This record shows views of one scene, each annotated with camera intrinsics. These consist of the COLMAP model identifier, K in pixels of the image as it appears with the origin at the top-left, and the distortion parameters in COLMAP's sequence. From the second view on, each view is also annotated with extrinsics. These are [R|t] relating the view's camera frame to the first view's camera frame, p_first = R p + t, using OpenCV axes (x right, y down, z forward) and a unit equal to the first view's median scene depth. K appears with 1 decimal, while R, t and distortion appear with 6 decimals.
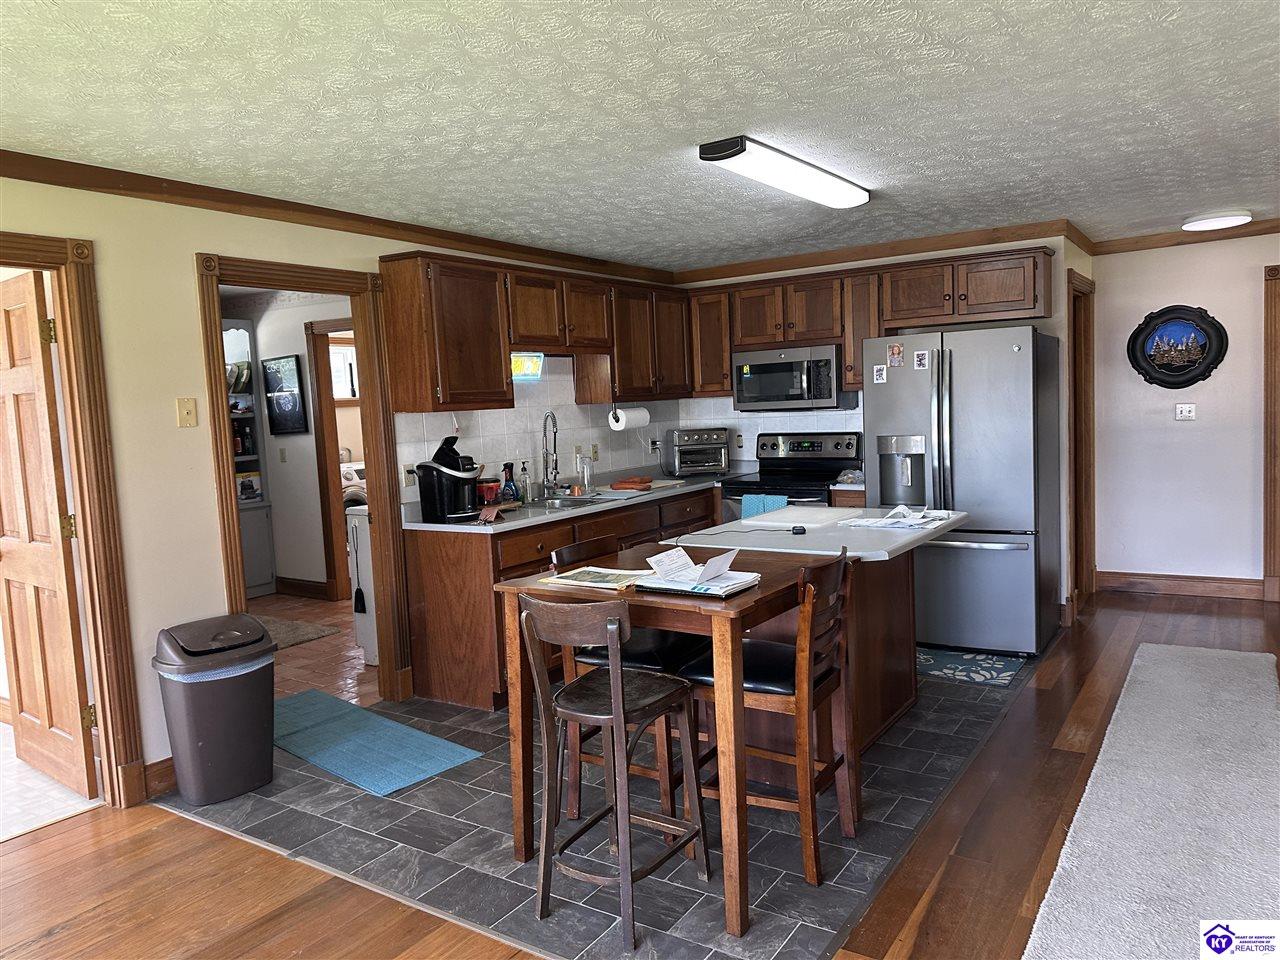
lens RADIAL K [[906.0, 0, 639.6], [0, 906.0, 481.2], [0, 0, 1]] dist [0.059389, -0.056845]
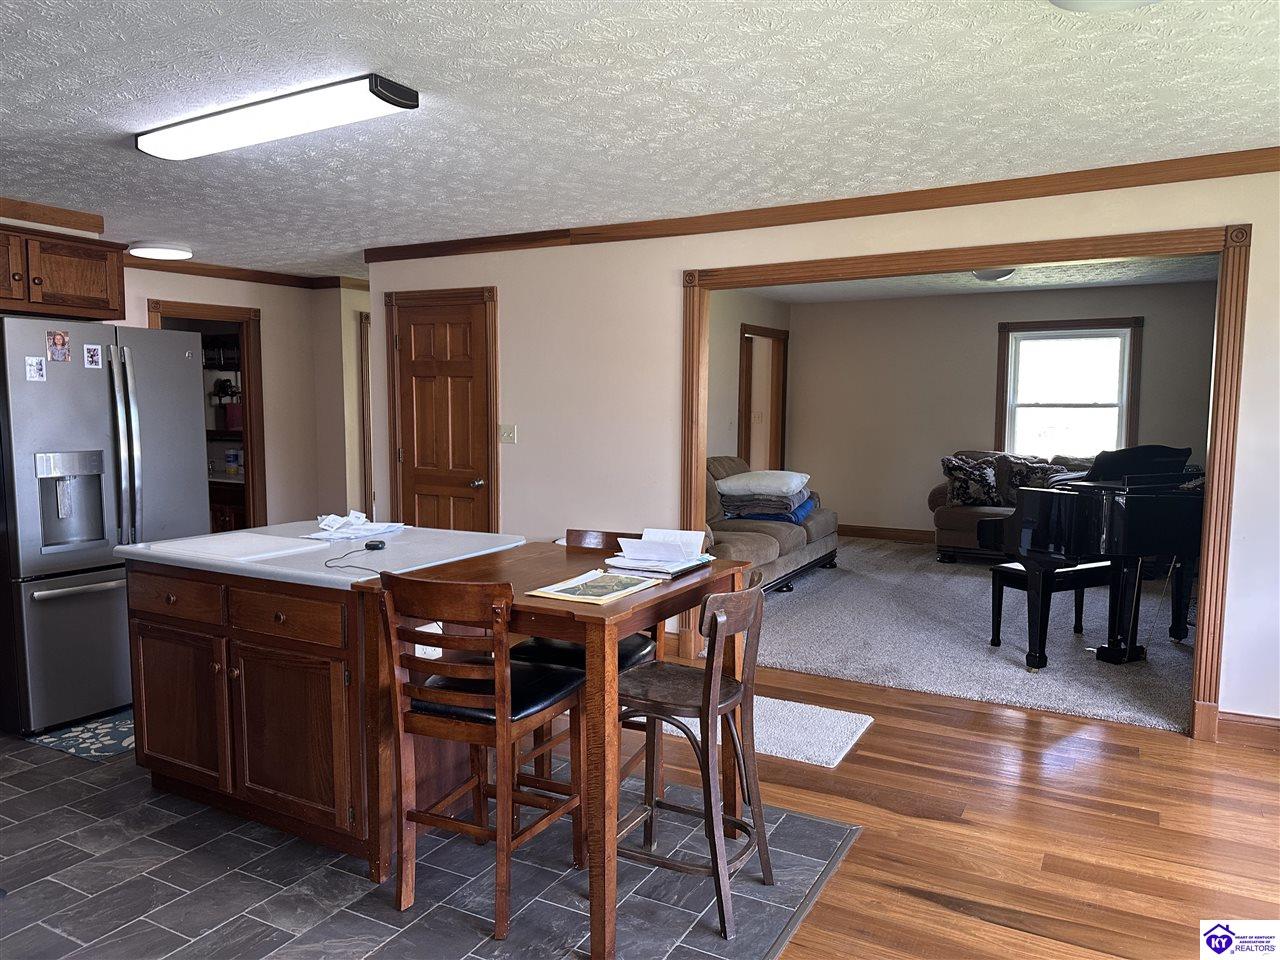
lens RADIAL K [[906.0, 0, 645.8], [0, 906.0, 476.4], [0, 0, 1]] dist [0.059389, -0.056845]
pose [[-0.094492, -0.033136, 0.994974, -0.535973], [0.092024, 0.994876, 0.041873, -0.017970], [-0.991263, 0.095519, -0.090959, 0.604578]]
